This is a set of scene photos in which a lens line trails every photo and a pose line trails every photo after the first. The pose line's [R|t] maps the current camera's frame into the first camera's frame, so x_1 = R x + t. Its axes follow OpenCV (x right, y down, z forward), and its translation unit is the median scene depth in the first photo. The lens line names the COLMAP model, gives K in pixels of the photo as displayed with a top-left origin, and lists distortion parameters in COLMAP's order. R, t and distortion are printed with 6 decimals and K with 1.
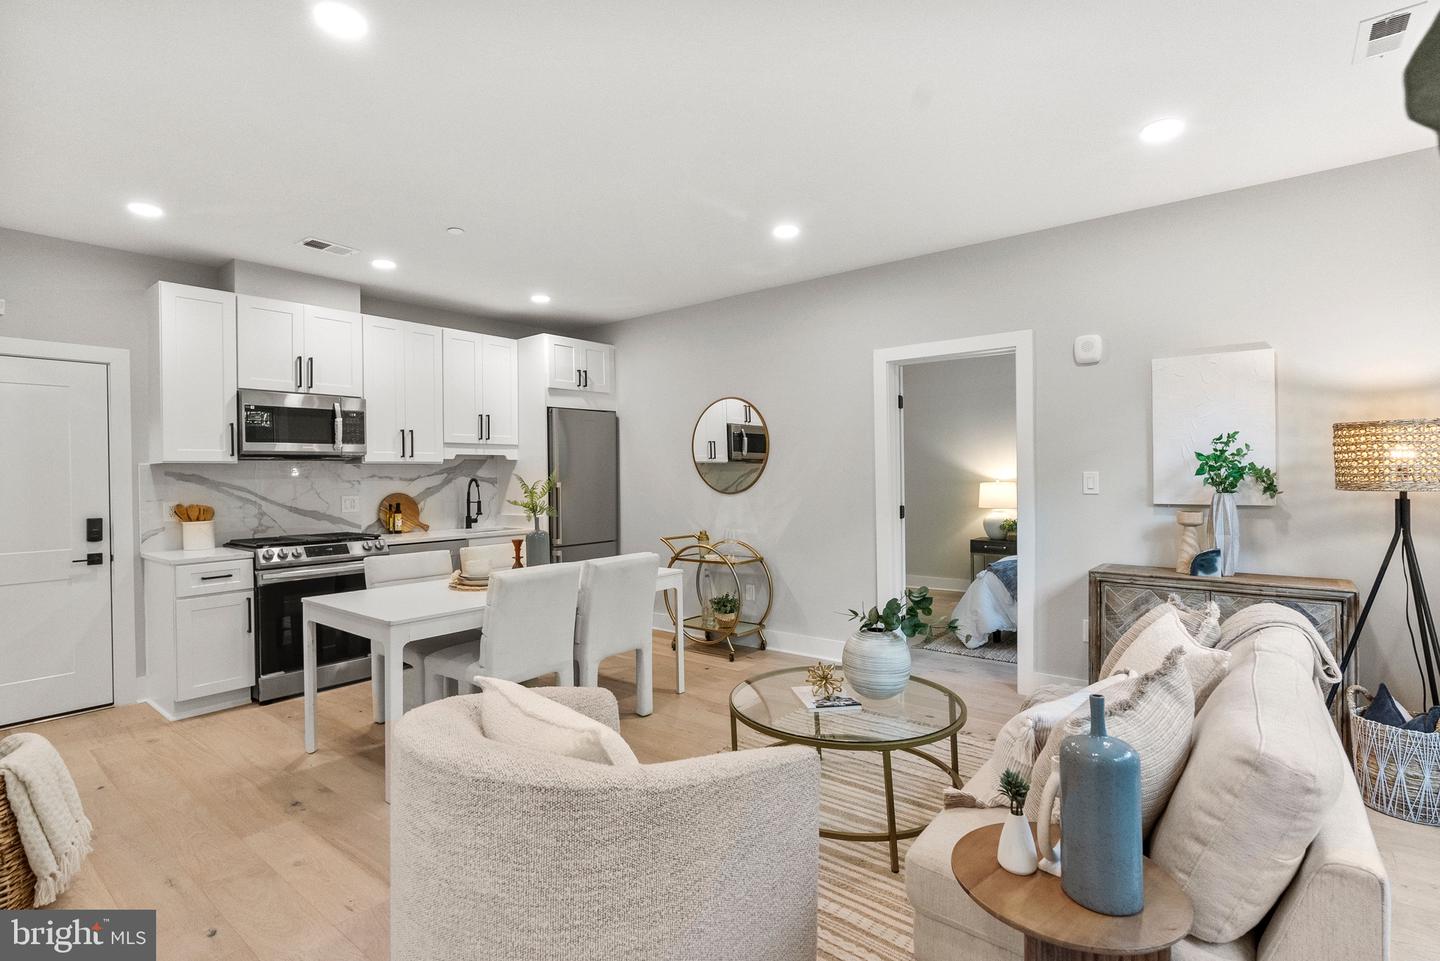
lens RADIAL K [[690.8, 0, 714.3], [0, 690.8, 475.8], [0, 0, 1]] dist [-0.001896, 0.000044]
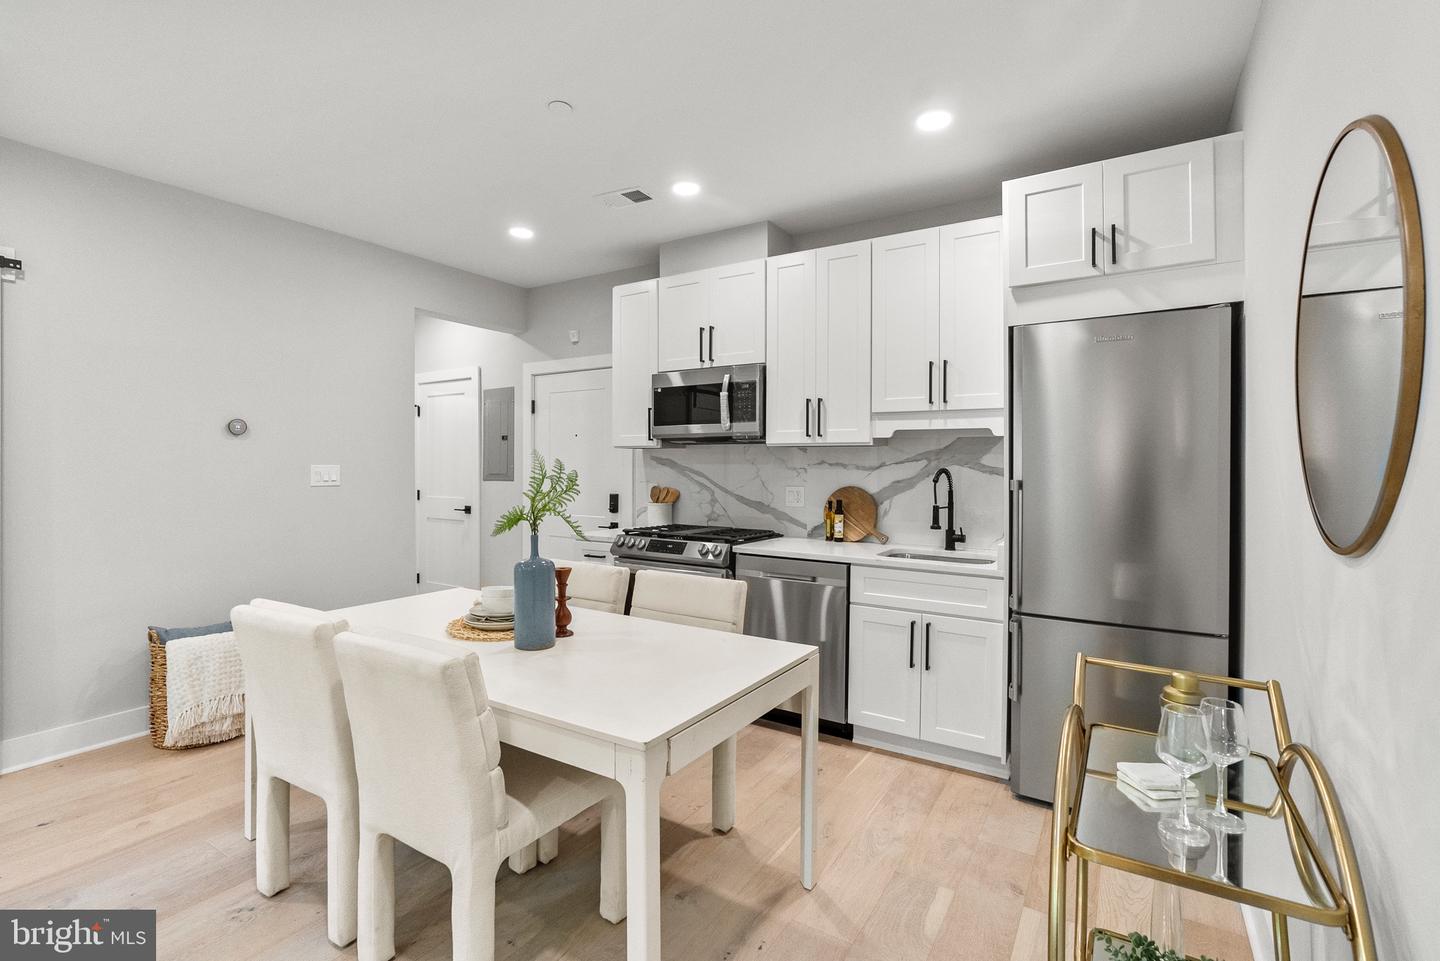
lens RADIAL K [[665.2, 0, 716.4], [0, 665.2, 462.7], [0, 0, 1]] dist [-0.002526, 0.000419]
pose [[0.116594, 0.009028, -0.993139, 0.257938], [-0.010926, 0.999910, 0.007806, -0.004544], [0.993120, 0.009941, 0.116682, 0.908522]]
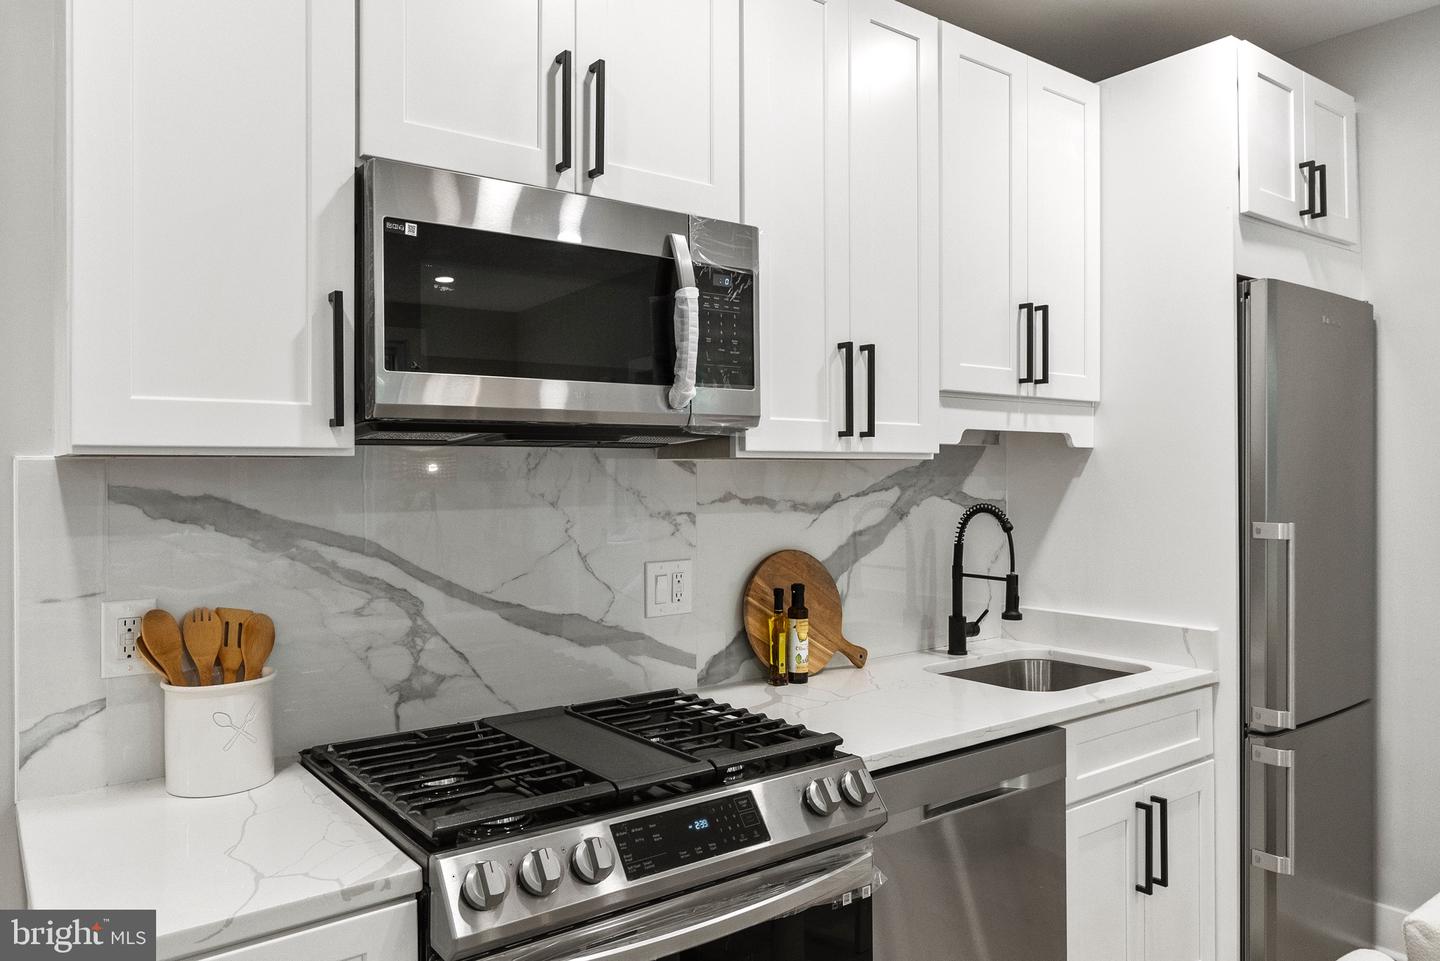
lens RADIAL K [[997.8, 0, 713.8], [0, 997.8, 467.8], [0, 0, 1]] dist [0.000817, 0.000673]
pose [[0.971609, 0.009294, -0.236412, -0.447574], [-0.010262, 0.999943, -0.002862, -0.013302], [0.236372, 0.005207, 0.971649, 0.635192]]
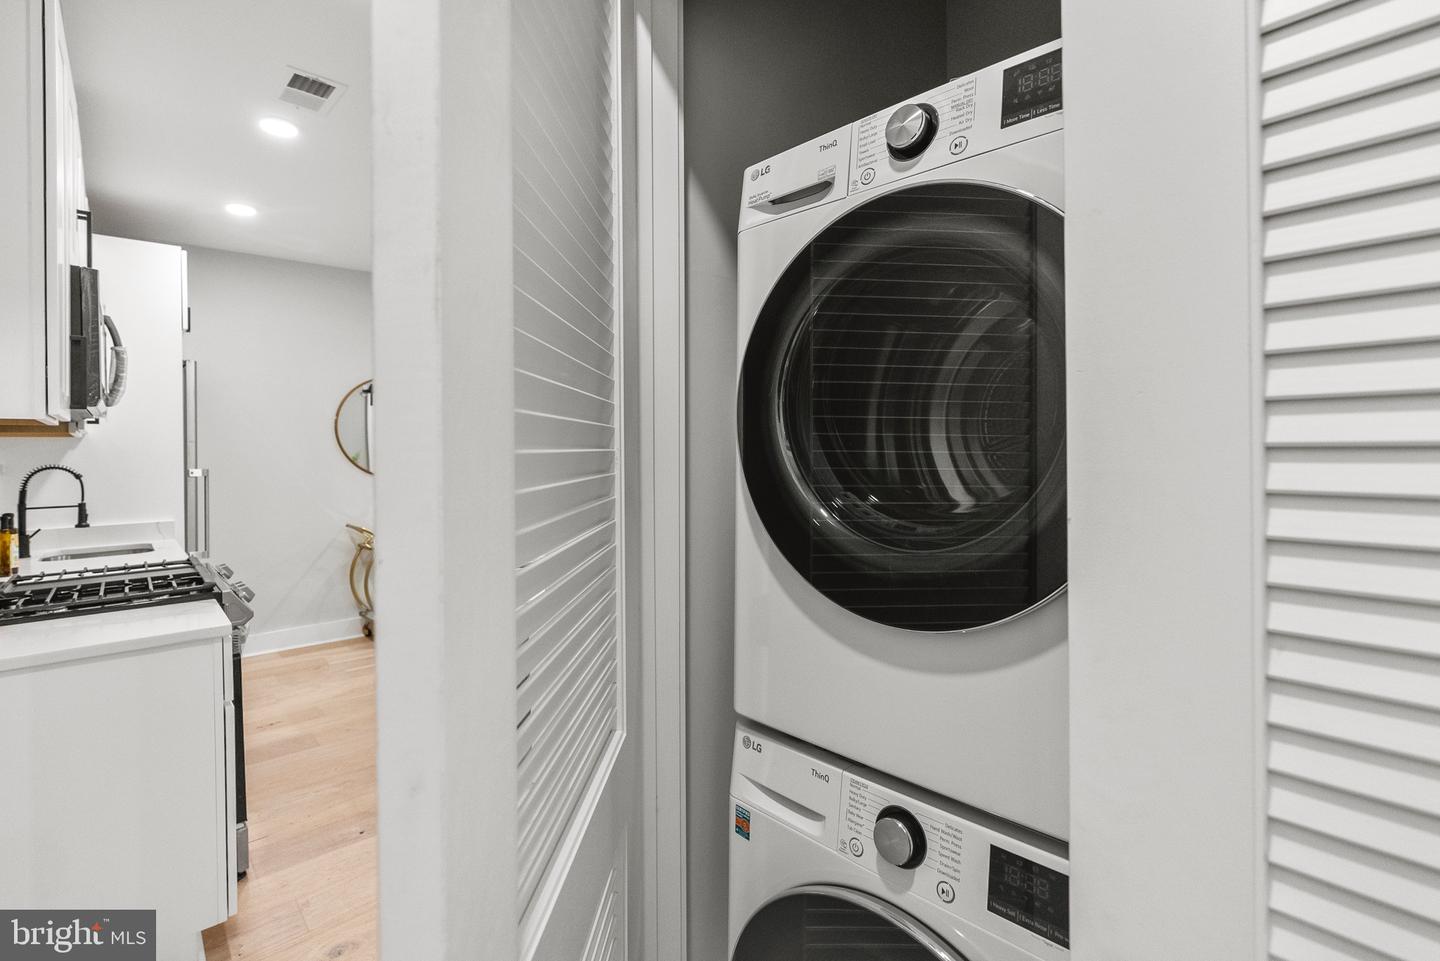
lens RADIAL K [[662.9, 0, 716.6], [0, 662.9, 452.4], [0, 0, 1]] dist [-0.002635, -0.000258]
pose [[0.149975, 0.006179, 0.988670, -0.983247], [0.015732, 0.999839, -0.008636, 0.008500], [-0.988565, 0.016849, 0.149854, 0.486035]]
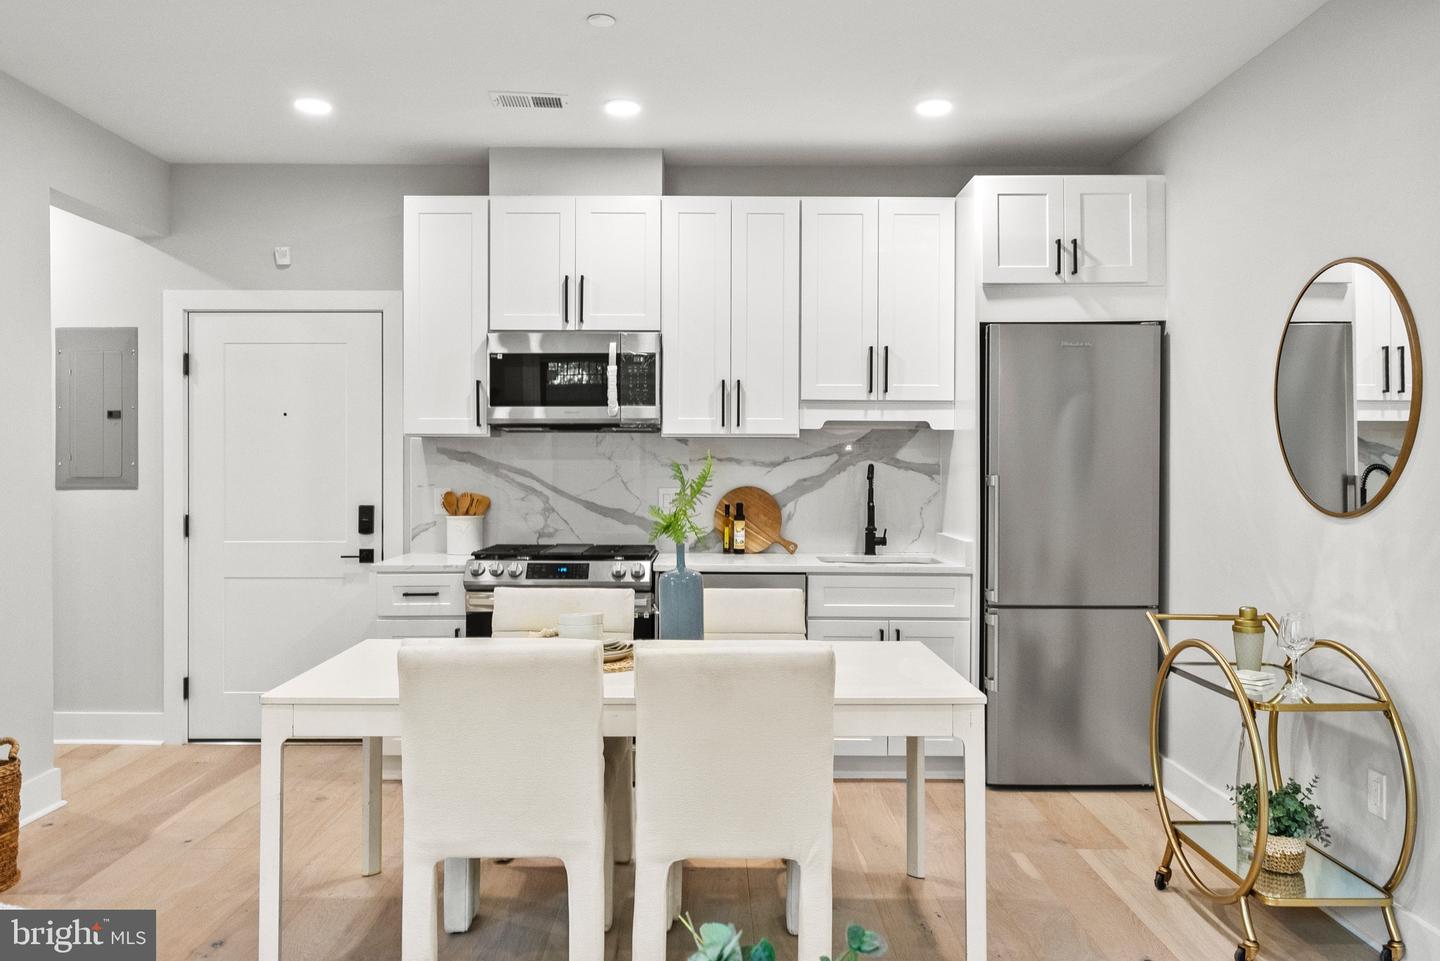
lens RADIAL K [[1141.2, 0, 714.3], [0, 1141.2, 462.4], [0, 0, 1]] dist [0.005152, -0.000472]
pose [[0.633291, 0.016249, -0.773743, 0.337483], [-0.013547, 0.999859, 0.009910, -0.006086], [0.773796, 0.004206, 0.633422, 0.410151]]
